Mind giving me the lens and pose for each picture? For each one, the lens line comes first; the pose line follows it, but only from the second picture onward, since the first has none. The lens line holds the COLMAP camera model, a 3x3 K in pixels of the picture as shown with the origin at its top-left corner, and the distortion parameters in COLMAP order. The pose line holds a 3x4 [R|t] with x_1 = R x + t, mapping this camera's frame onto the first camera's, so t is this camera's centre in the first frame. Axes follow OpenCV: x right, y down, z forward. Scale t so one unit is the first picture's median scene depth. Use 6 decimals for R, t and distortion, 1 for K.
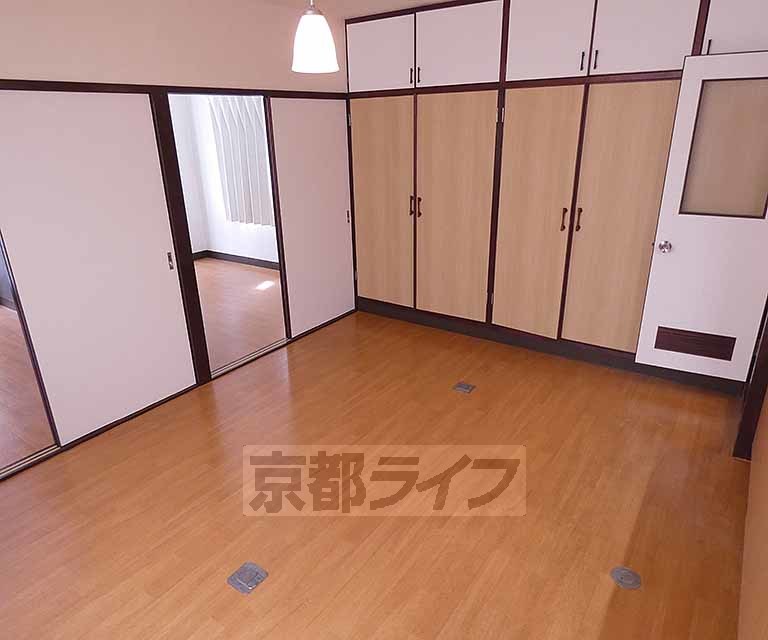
lens RADIAL K [[516.5, 0, 368.1], [0, 516.5, 317.7], [0, 0, 1]] dist [0.004357, -0.000282]
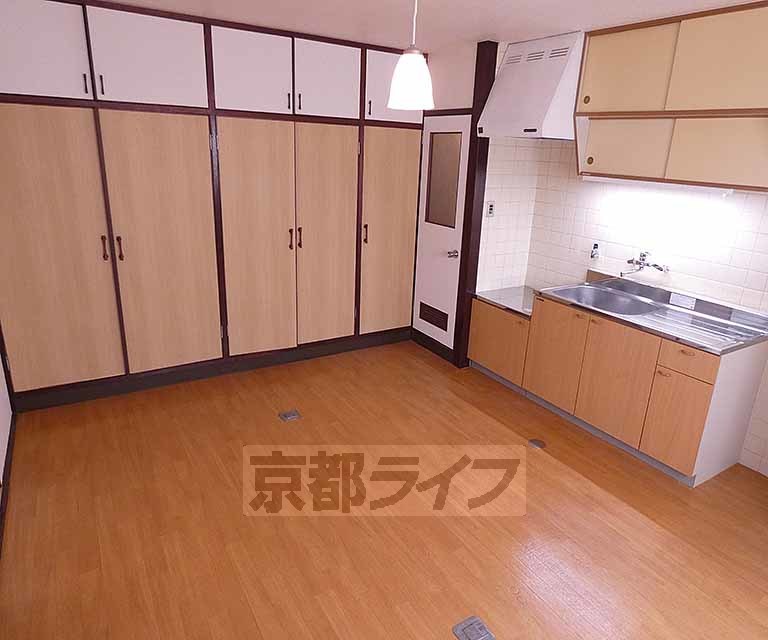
lens RADIAL K [[516.5, 0, 368.1], [0, 516.5, 317.7], [0, 0, 1]] dist [0.004357, -0.000282]
pose [[0.387851, -0.244214, 0.888781, -0.583170], [0.283855, 0.949044, 0.136902, -0.134410], [-0.876925, 0.199187, 0.437409, 0.399834]]
